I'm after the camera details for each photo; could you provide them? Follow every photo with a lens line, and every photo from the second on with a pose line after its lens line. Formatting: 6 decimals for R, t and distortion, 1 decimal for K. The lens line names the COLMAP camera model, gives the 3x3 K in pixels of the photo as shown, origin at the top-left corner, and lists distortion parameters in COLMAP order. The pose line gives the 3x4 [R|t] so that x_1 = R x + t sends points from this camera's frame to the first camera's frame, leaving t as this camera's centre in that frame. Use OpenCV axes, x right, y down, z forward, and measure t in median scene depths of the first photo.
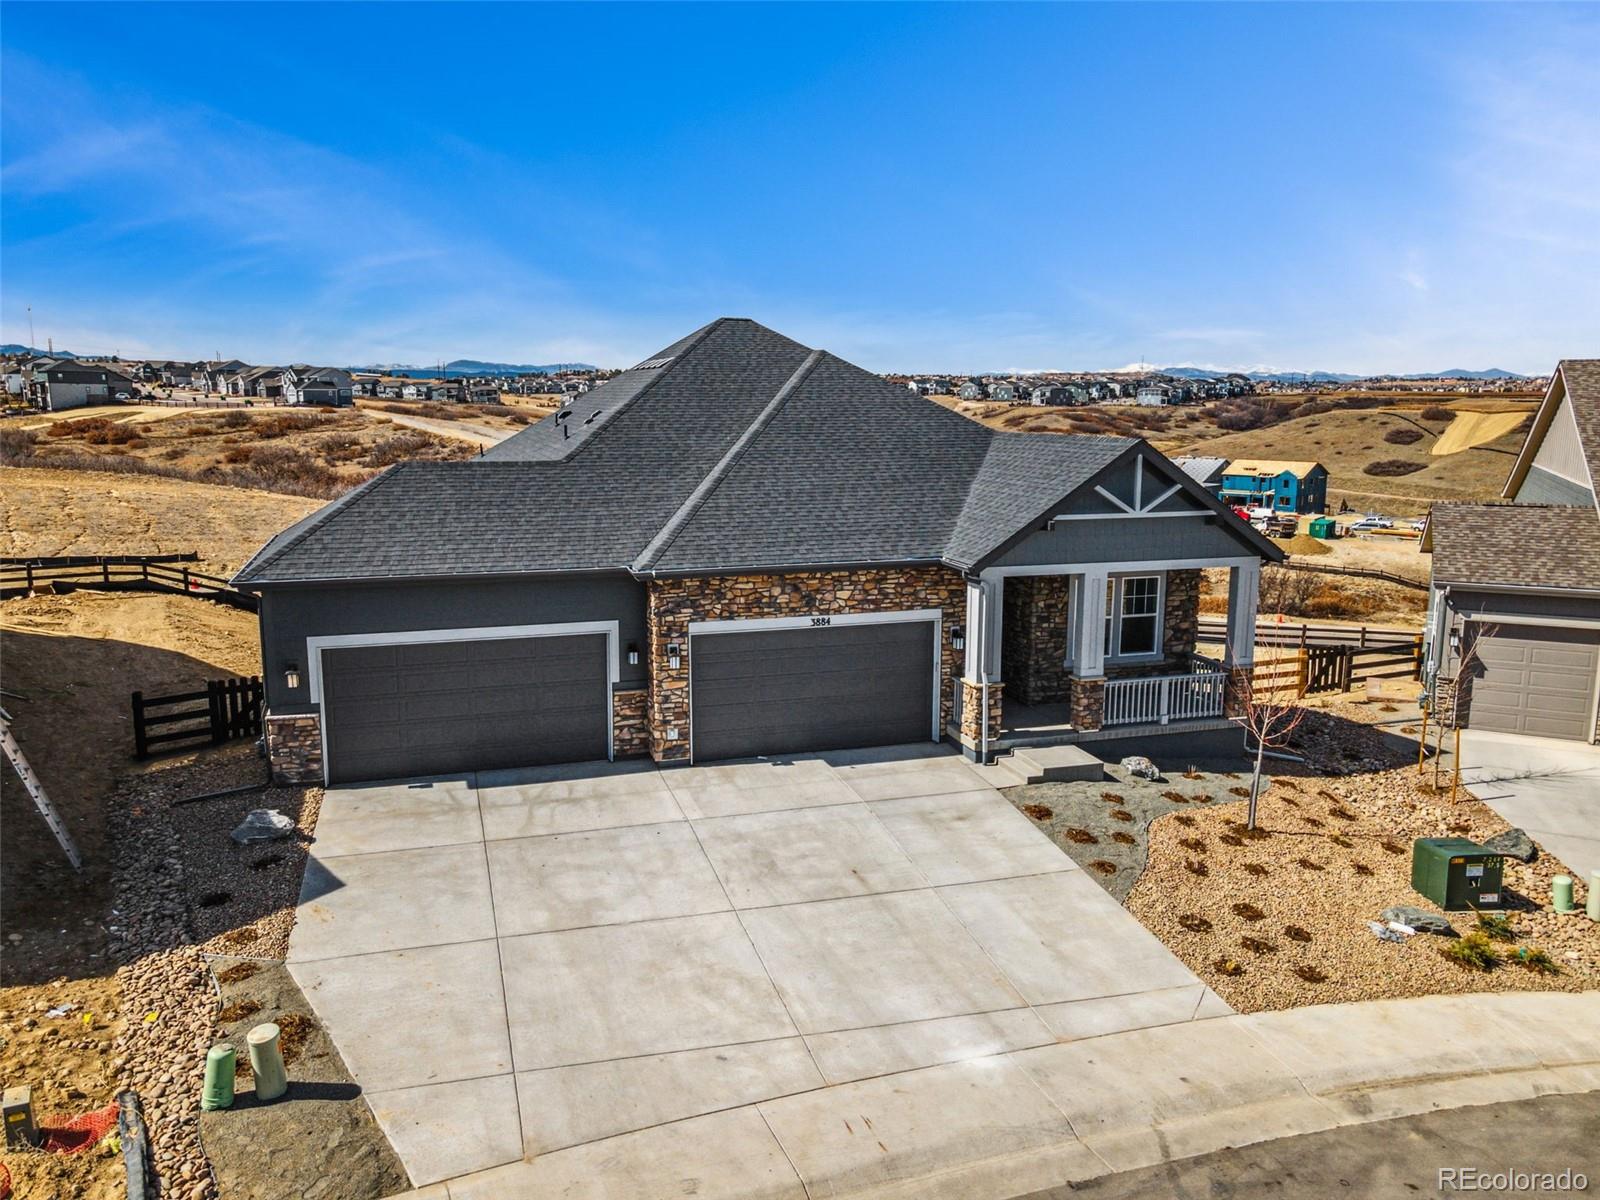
lens RADIAL K [[1179.8, 0, 800.0], [0, 1179.8, 600.0], [0, 0, 1]] dist [-0.002281, 0.067977]
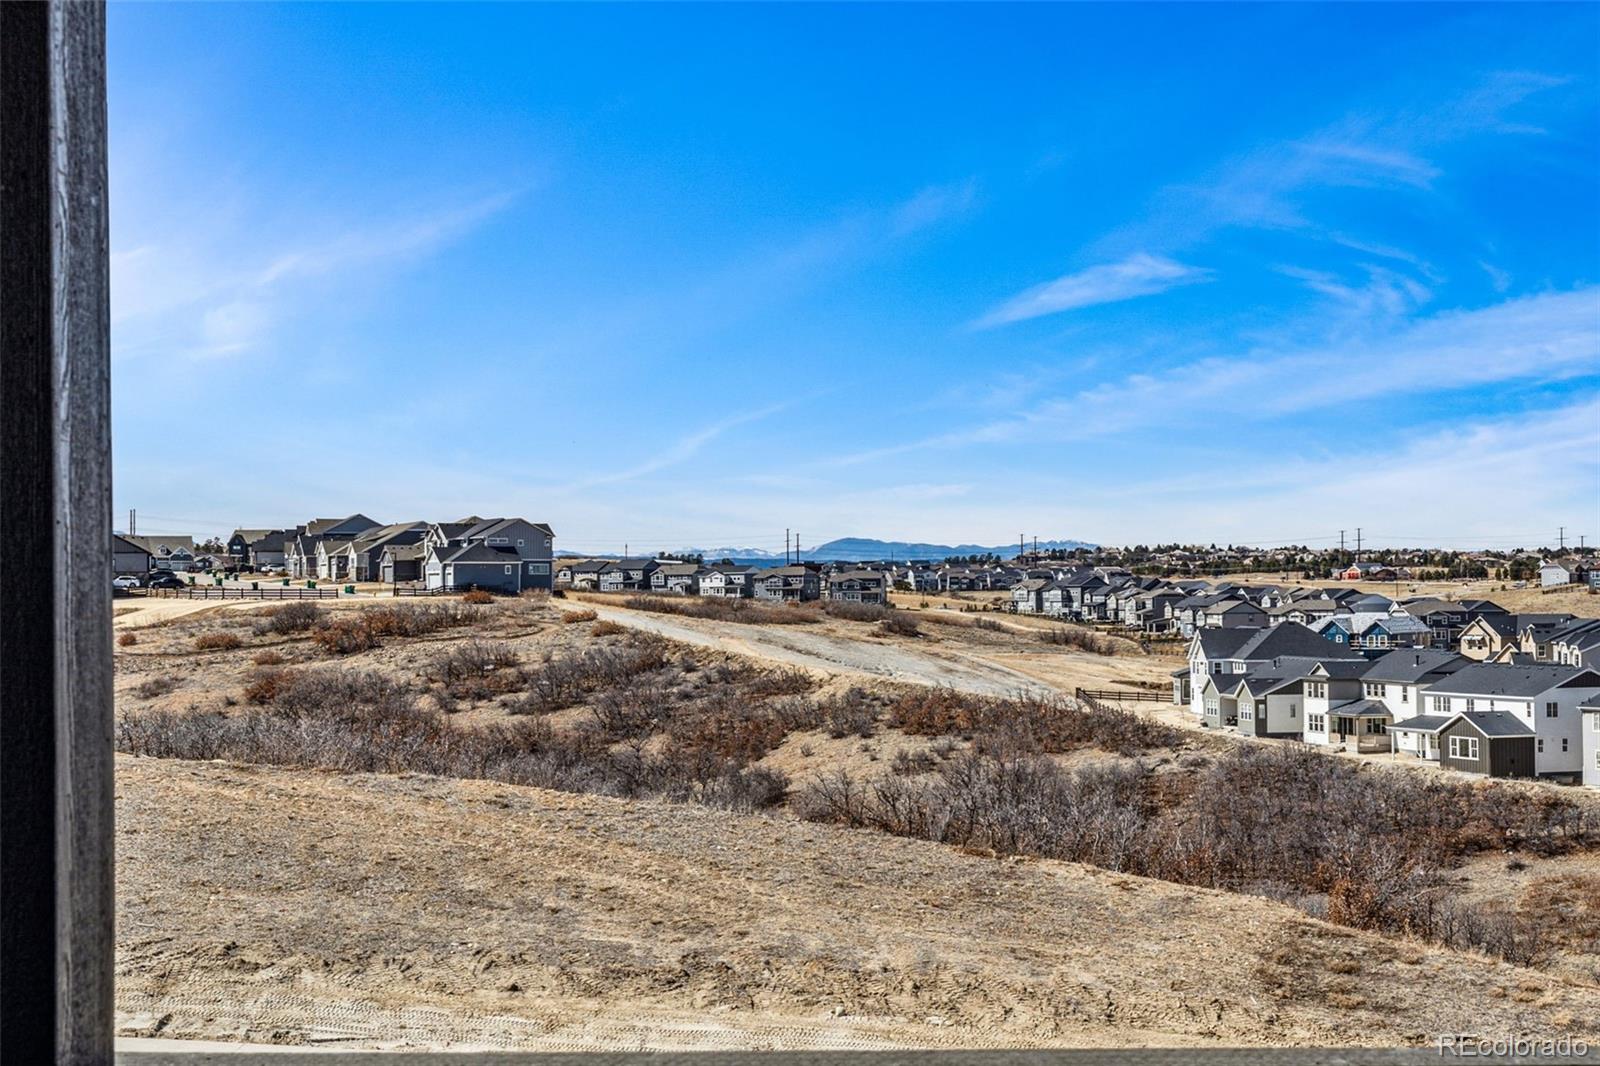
lens RADIAL K [[2391.8, 0, 800.0], [0, 2391.8, 533.0], [0, 0, 1]] dist [0.019118, 0.018821]
pose [[0.956828, -0.018009, -0.290097, -0.002369], [-0.040362, 0.980176, -0.193973, -0.005987], [0.287839, 0.197307, 0.937133, 0.116923]]
